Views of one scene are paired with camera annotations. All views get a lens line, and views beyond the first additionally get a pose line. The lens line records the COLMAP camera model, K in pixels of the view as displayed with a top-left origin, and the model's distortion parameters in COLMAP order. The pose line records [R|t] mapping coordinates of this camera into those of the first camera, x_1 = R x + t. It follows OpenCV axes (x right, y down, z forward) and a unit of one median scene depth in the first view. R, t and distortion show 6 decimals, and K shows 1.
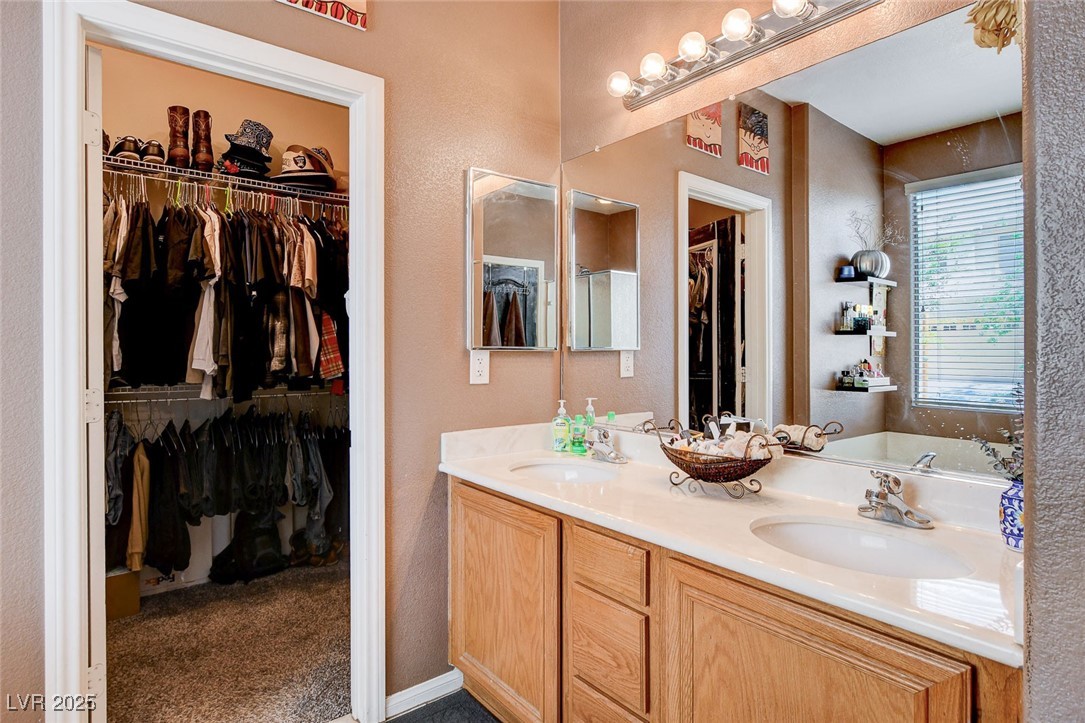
lens RADIAL K [[573.9, 0, 539.3], [0, 573.9, 350.2], [0, 0, 1]] dist [-0.004974, 0.000752]
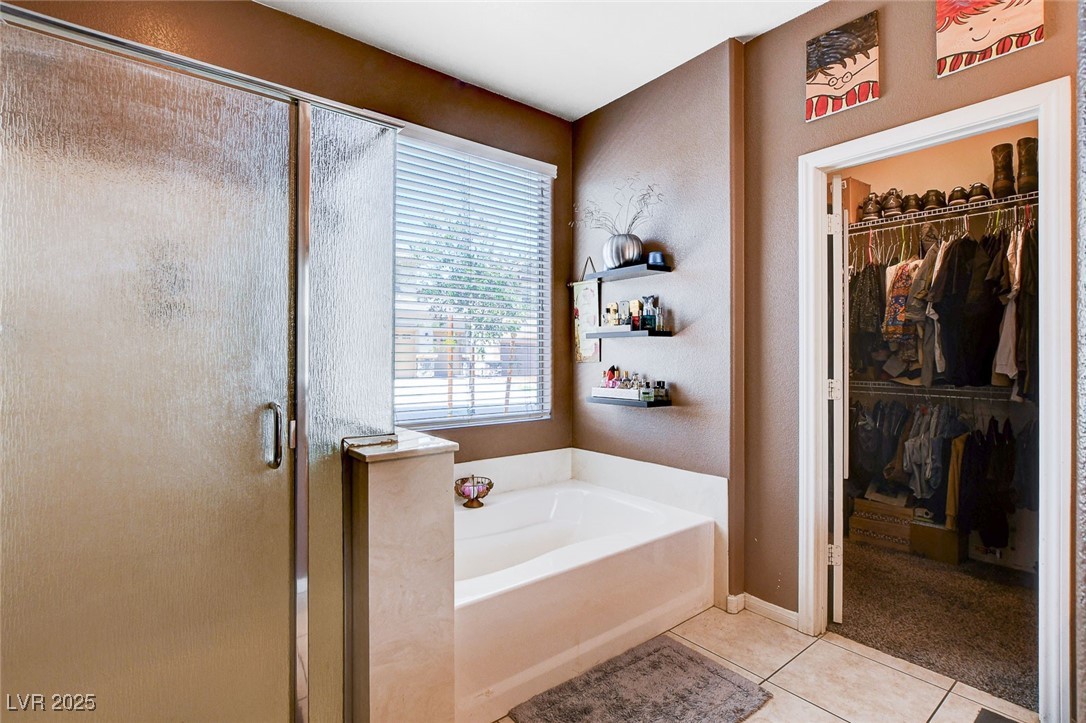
lens RADIAL K [[513.8, 0, 536.5], [0, 513.8, 355.5], [0, 0, 1]] dist [-0.015197, 0.000236]
pose [[-0.005946, 0.000526, -0.999982, 0.402673], [-0.002996, 0.999995, 0.000544, -0.000510], [0.999978, 0.002999, -0.005944, 0.075741]]
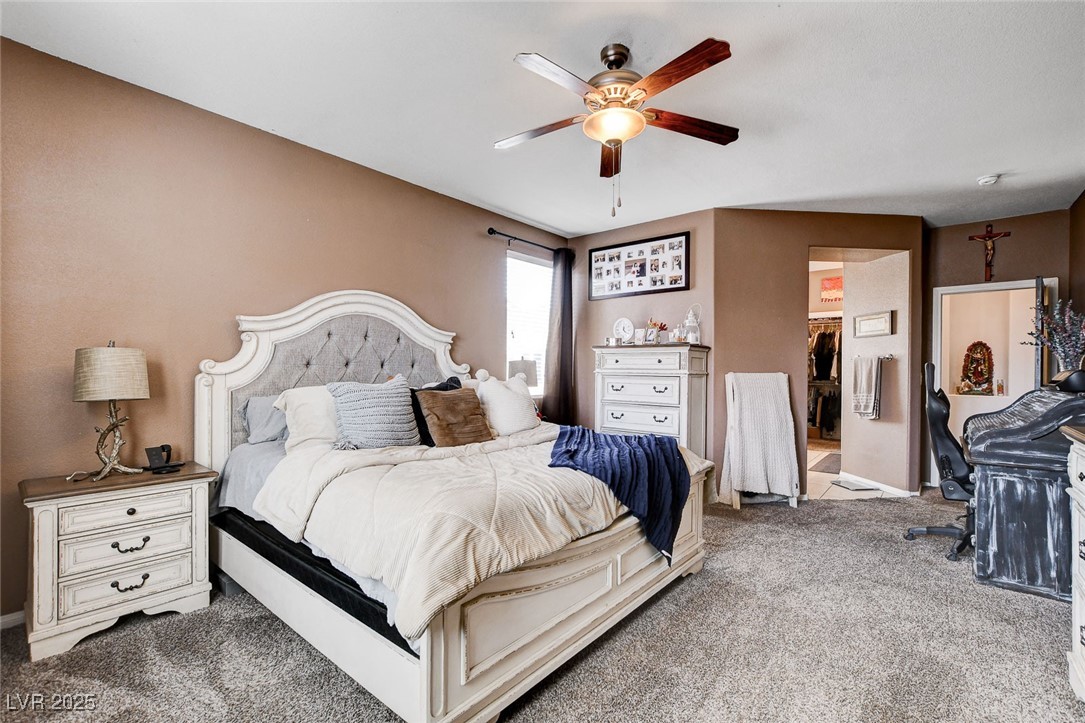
lens RADIAL K [[473.0, 0, 540.0], [0, 473.0, 365.9], [0, 0, 1]] dist [-0.018153, 0.001298]
pose [[0.185533, 0.005527, -0.982623, 1.970446], [-0.011893, 0.999924, 0.003378, -0.020904], [0.982566, 0.011060, 0.185584, -1.382108]]
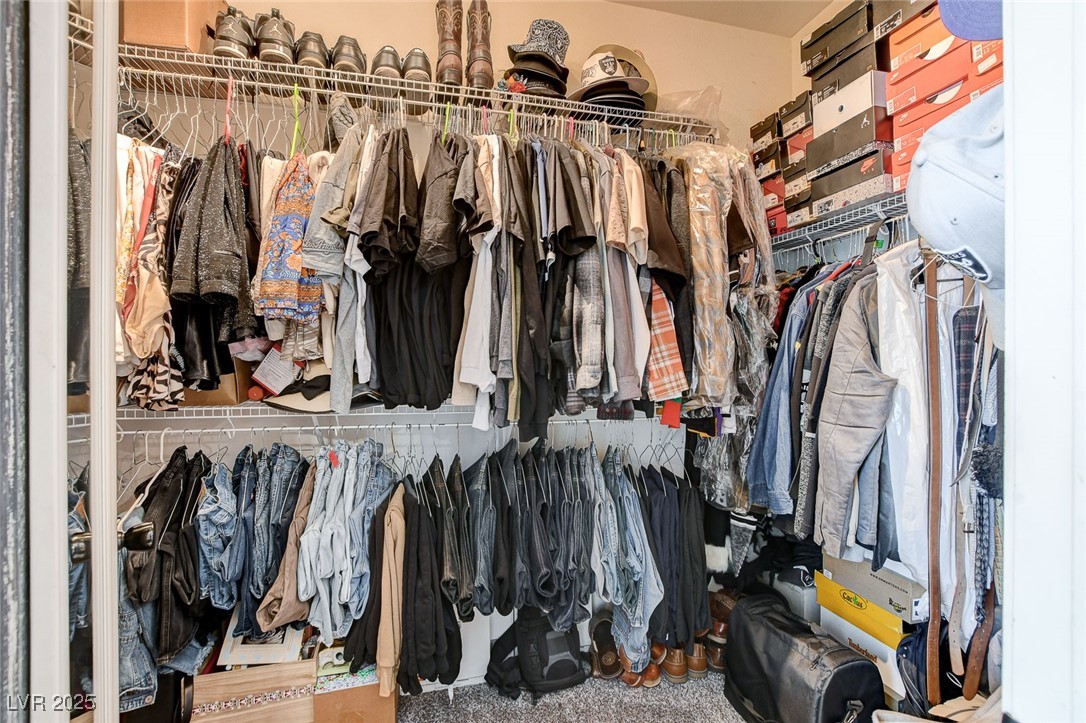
lens RADIAL K [[473.4, 0, 540.6], [0, 473.4, 352.3], [0, 0, 1]] dist [-0.018153, 0.001298]
pose [[0.908110, 0.002958, -0.418721, -0.298632], [-0.002962, 0.999995, 0.000642, -0.000735], [0.418721, 0.000657, 0.908115, 0.545153]]
